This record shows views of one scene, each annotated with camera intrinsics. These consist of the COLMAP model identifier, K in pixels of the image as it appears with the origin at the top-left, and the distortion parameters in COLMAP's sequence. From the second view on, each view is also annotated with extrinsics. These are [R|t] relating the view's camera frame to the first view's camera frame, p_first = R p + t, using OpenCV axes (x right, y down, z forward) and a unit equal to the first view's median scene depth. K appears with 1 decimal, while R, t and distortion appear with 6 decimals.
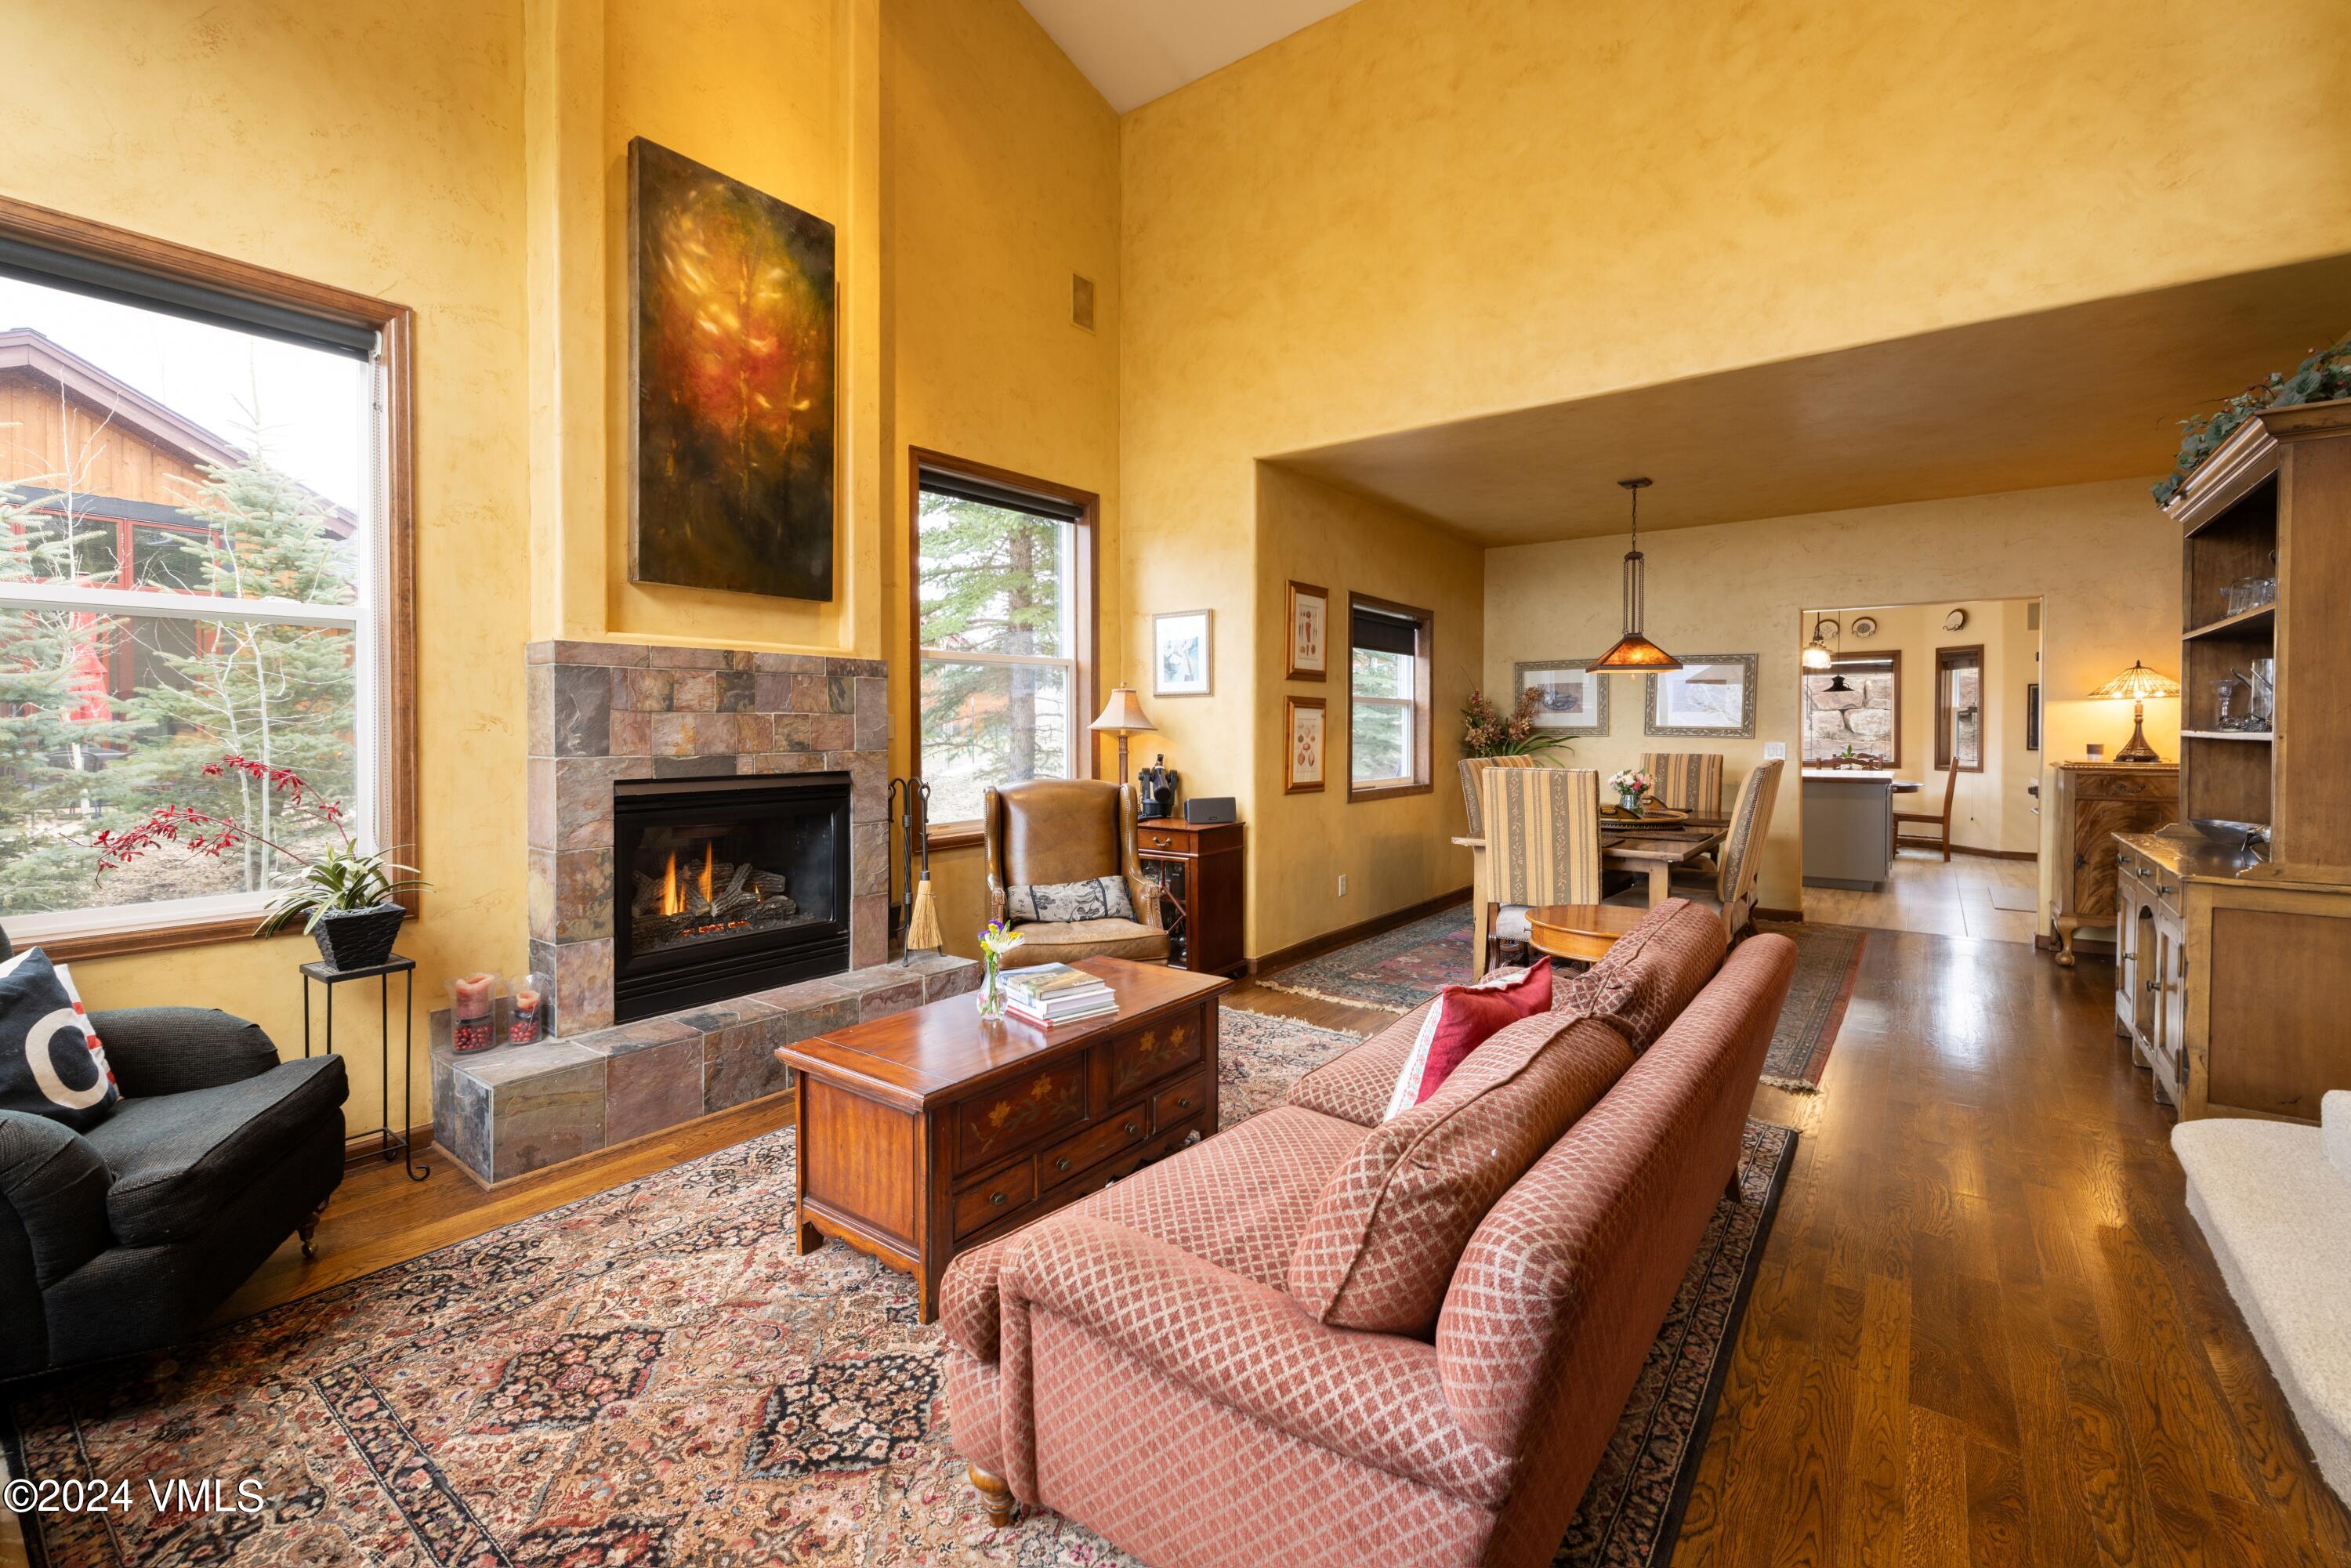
lens RADIAL K [[991.4, 0, 1196.8], [0, 991.4, 746.3], [0, 0, 1]] dist [0.003171, 0.000159]
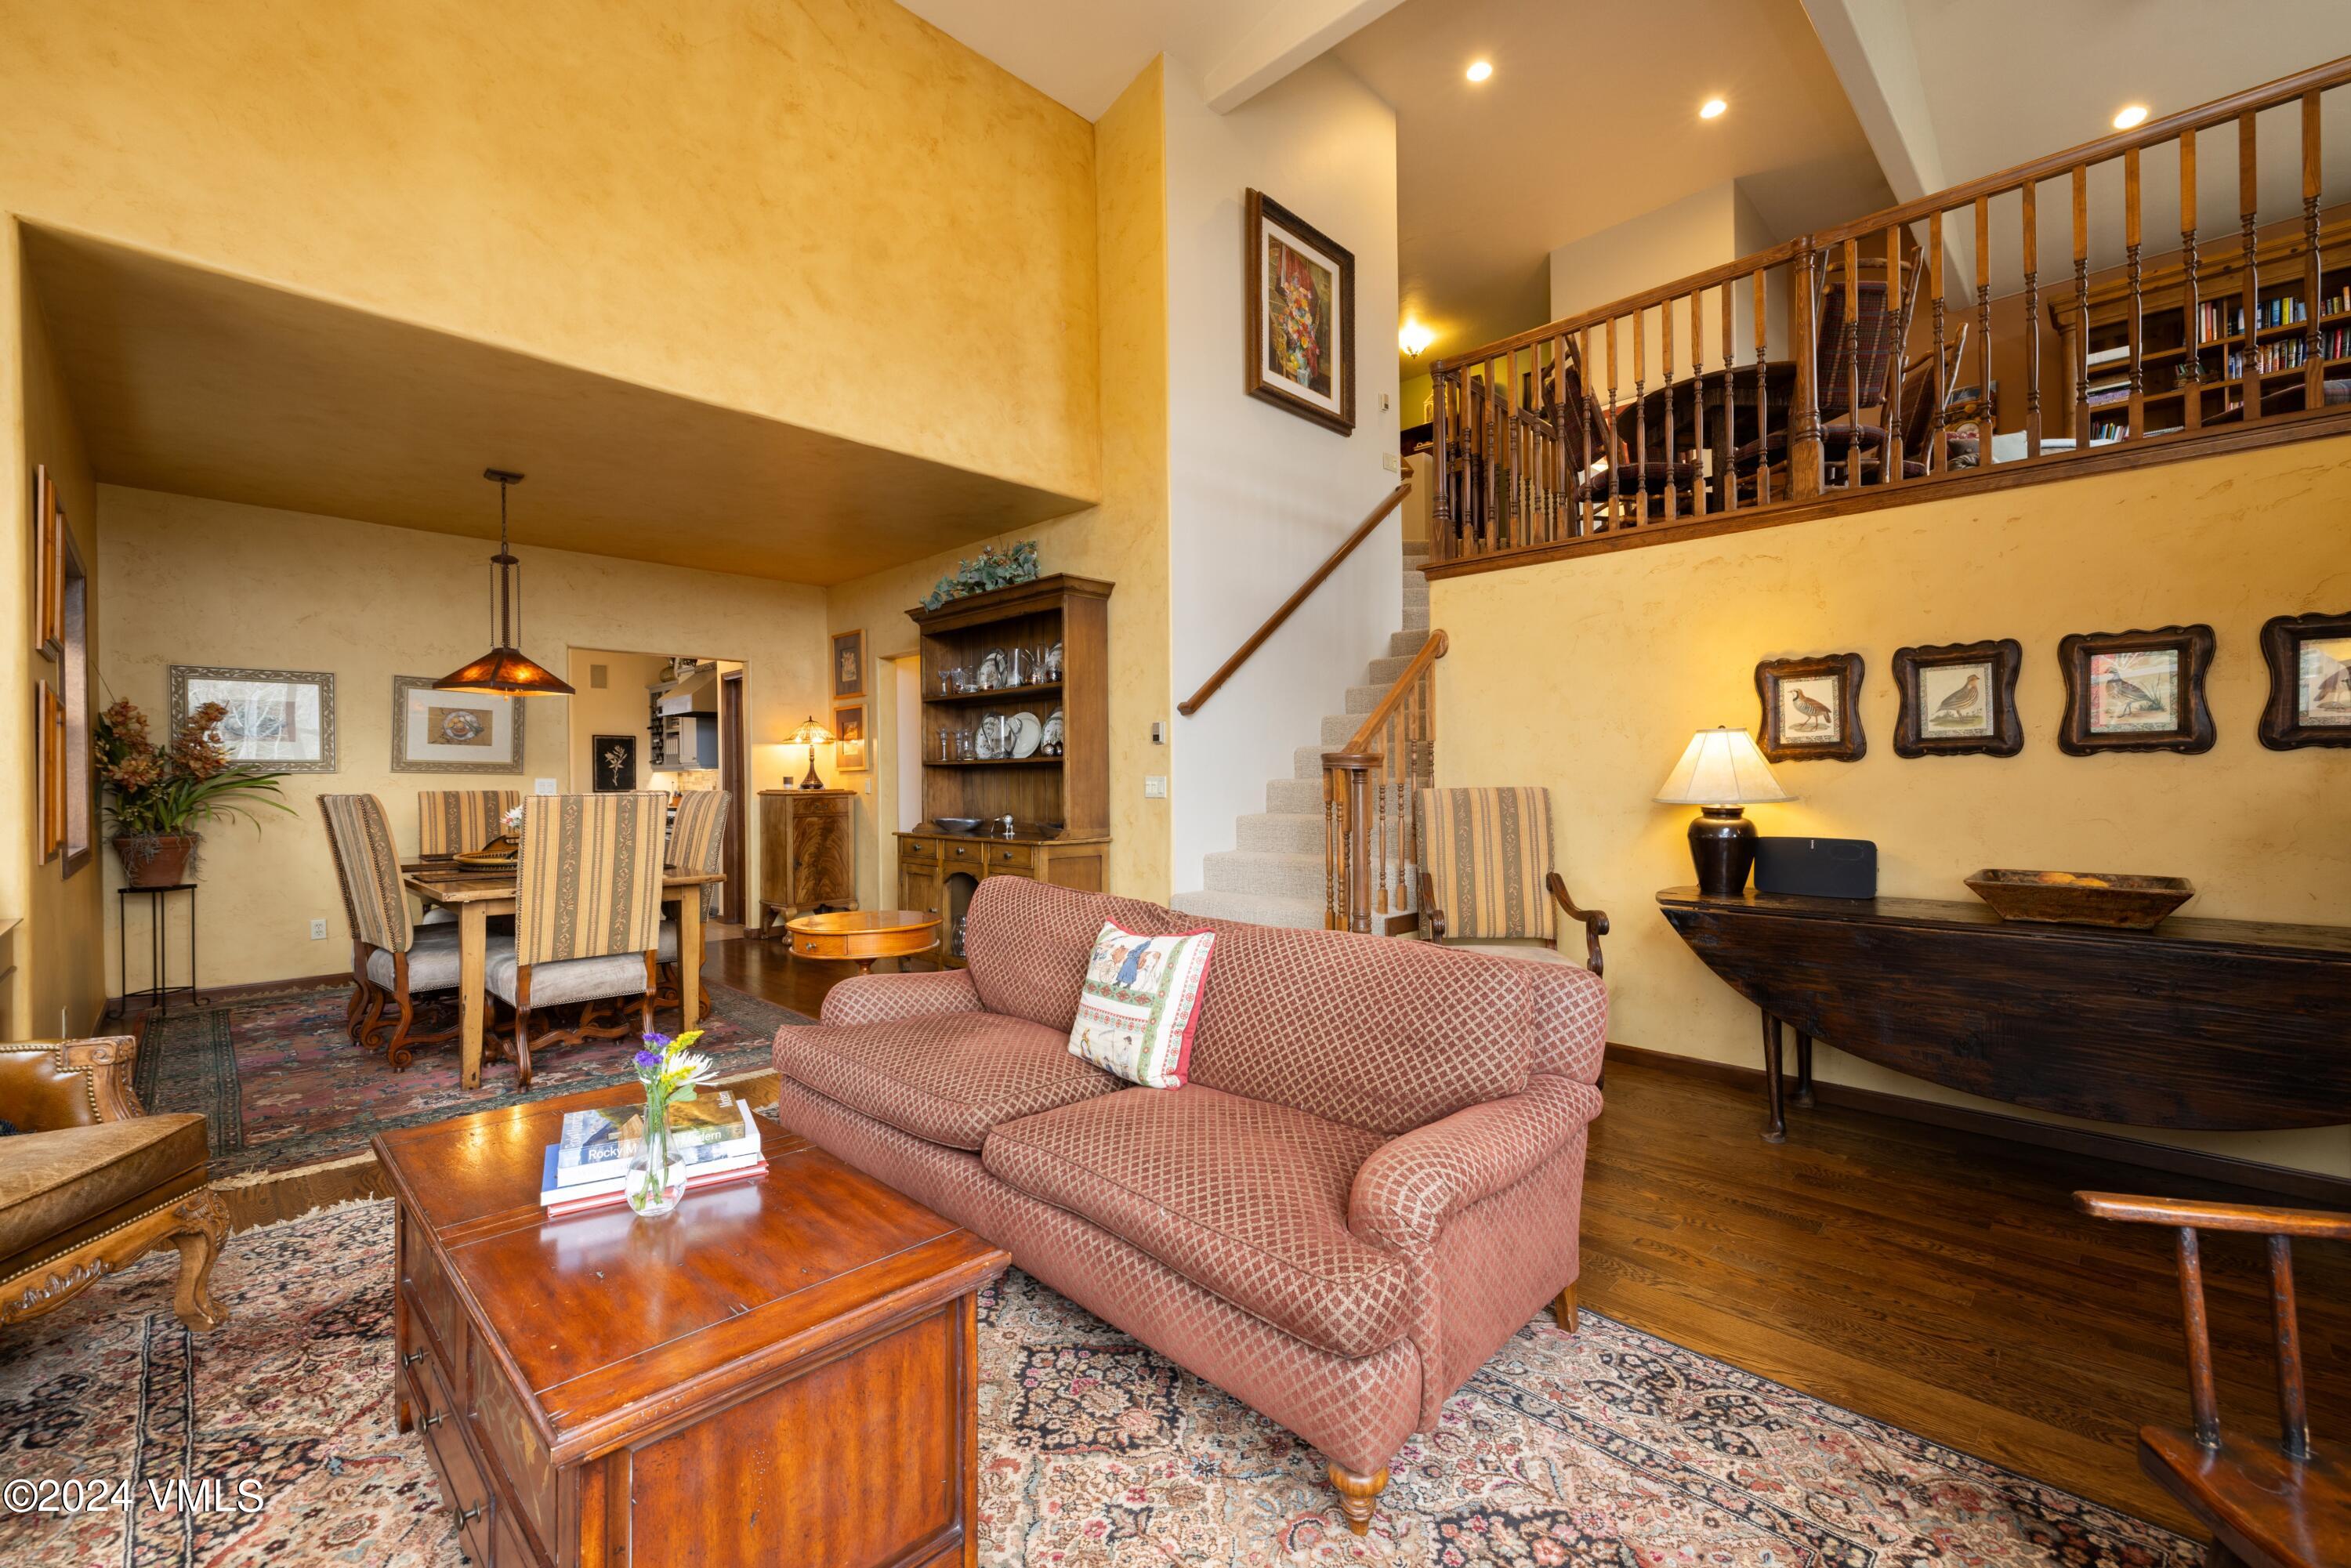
lens RADIAL K [[991.4, 0, 1165.9], [0, 991.4, 788.1], [0, 0, 1]] dist [0.003171, 0.000159]
pose [[0.138213, -0.009334, 0.990359, -0.472252], [0.029979, 0.999537, 0.005237, 0.029656], [-0.989949, 0.028966, 0.138429, 0.423295]]
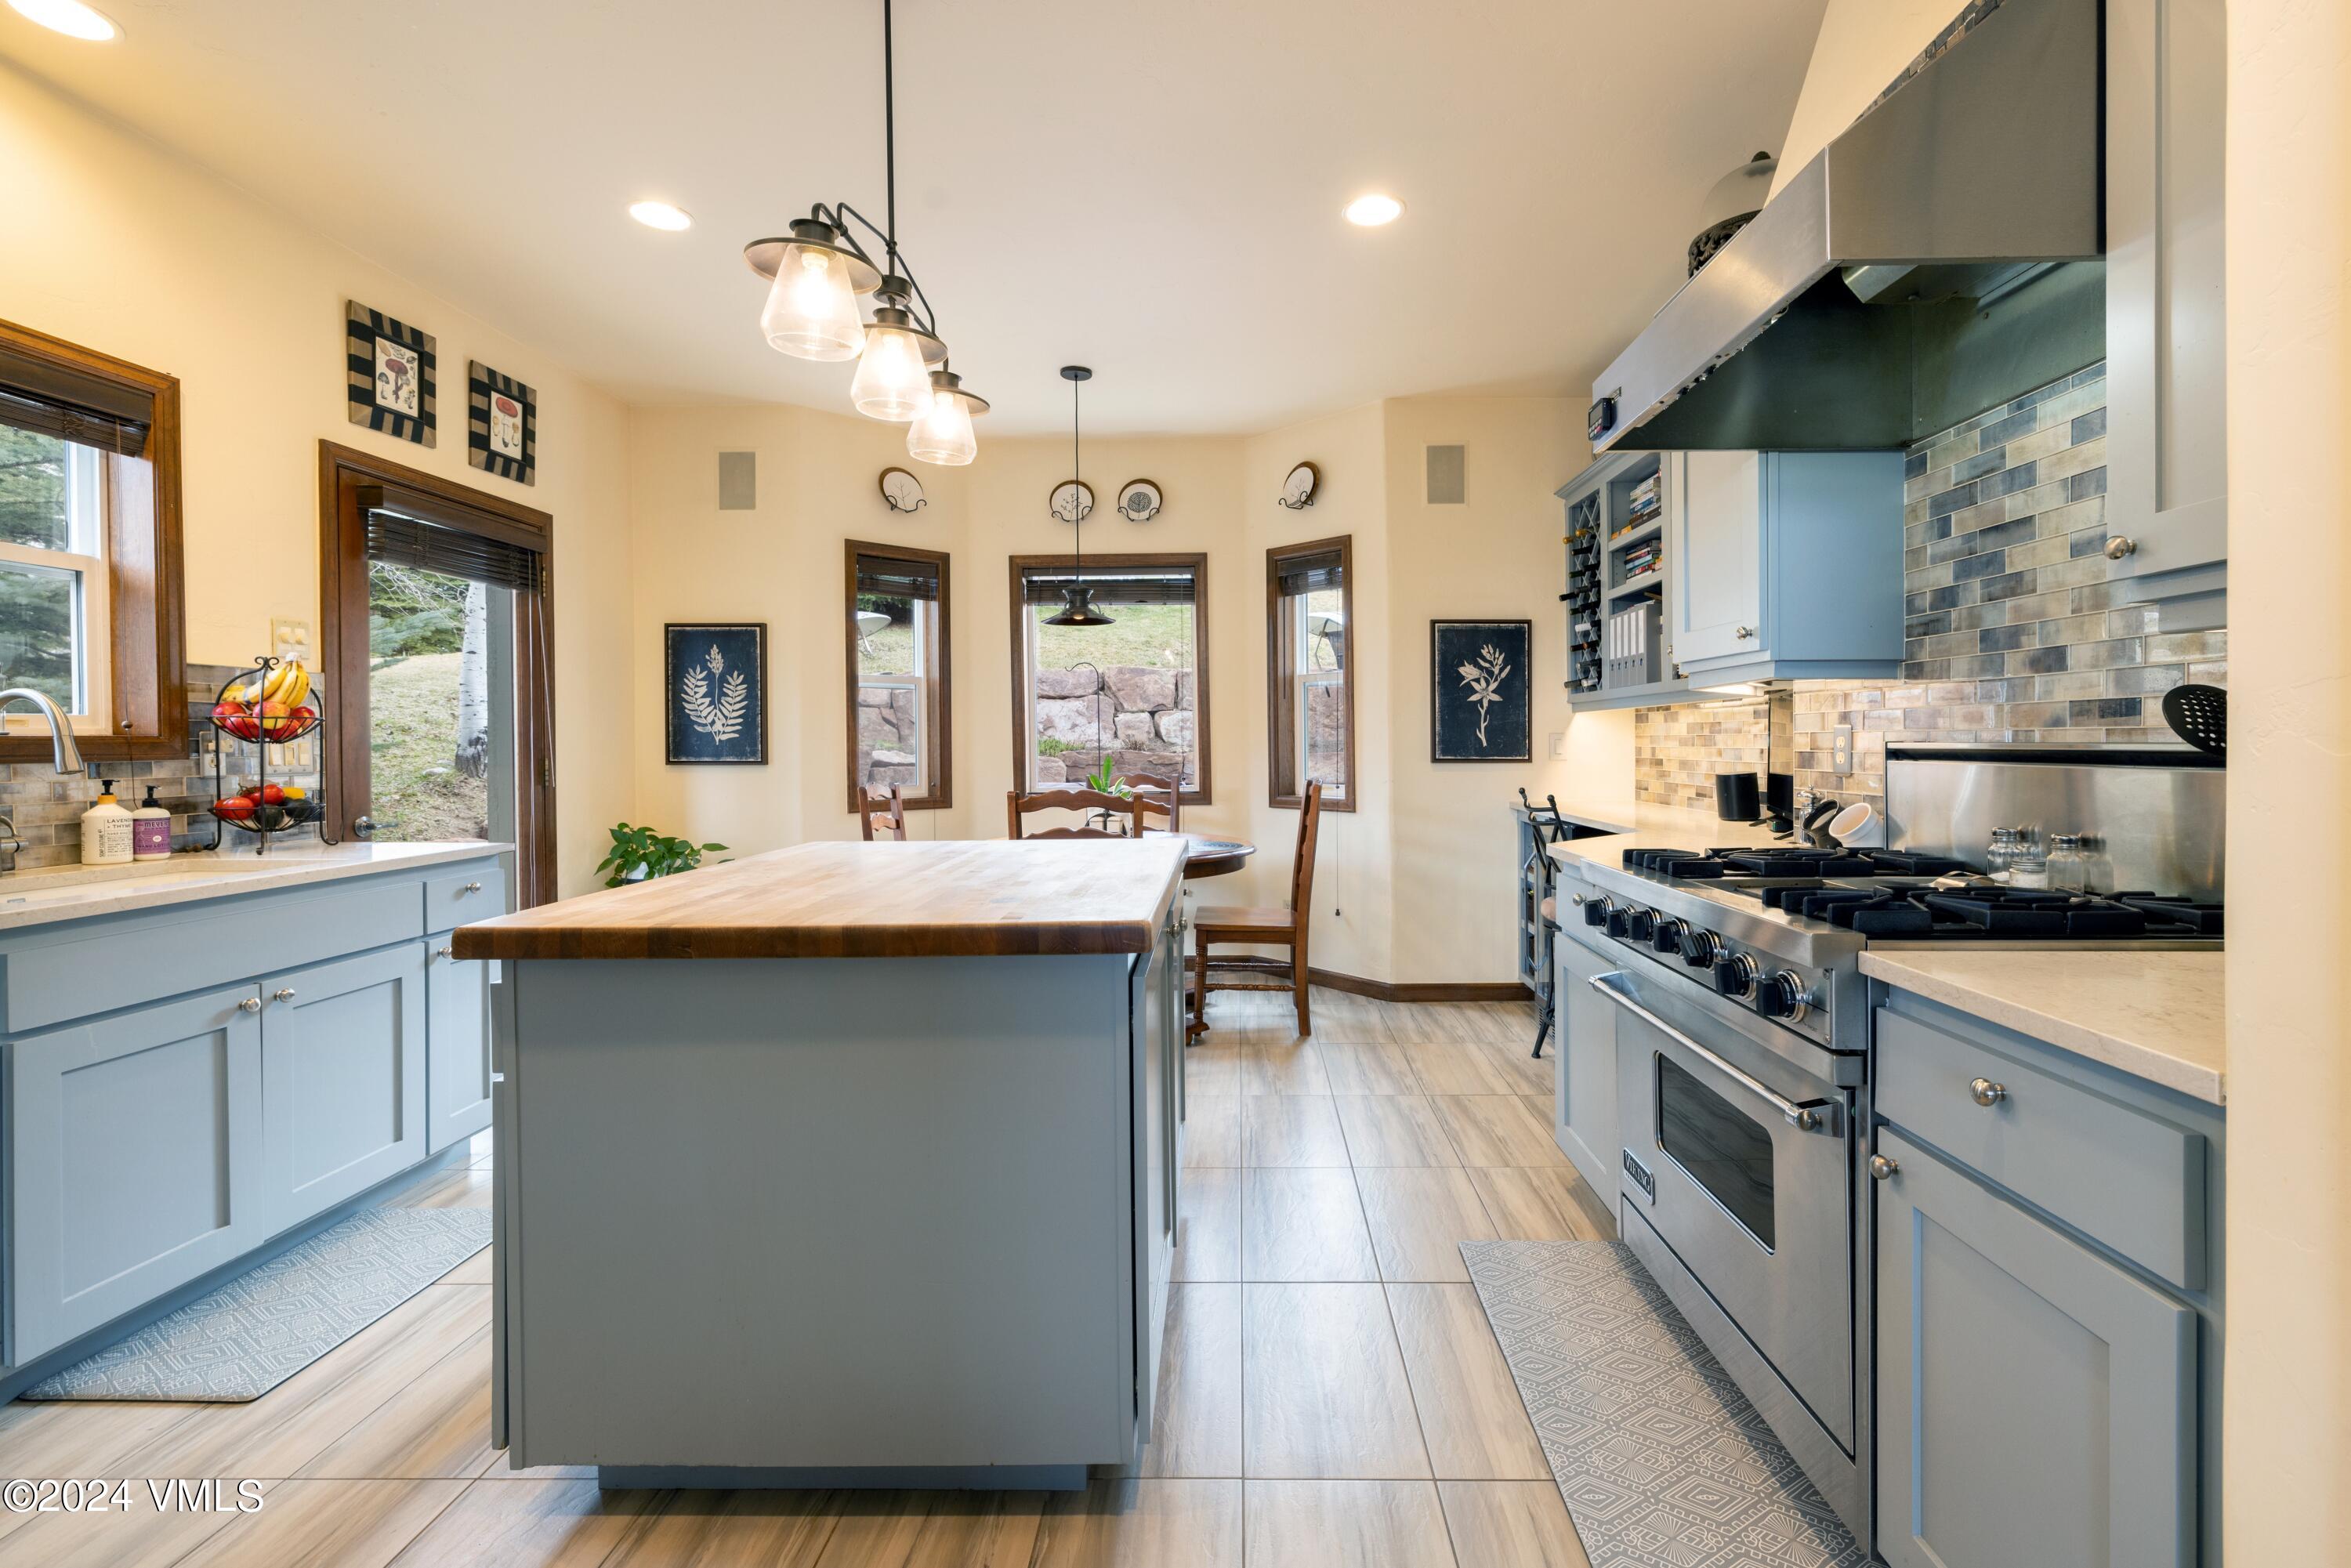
lens RADIAL K [[991.4, 0, 1219.9], [0, 991.4, 742.4], [0, 0, 1]] dist [0.003171, 0.000159]
pose [[0.814830, -0.015061, 0.579505, 1.108375], [0.028915, 0.999474, -0.014680, -0.004388], [-0.578979, 0.028718, 0.814837, 1.549404]]
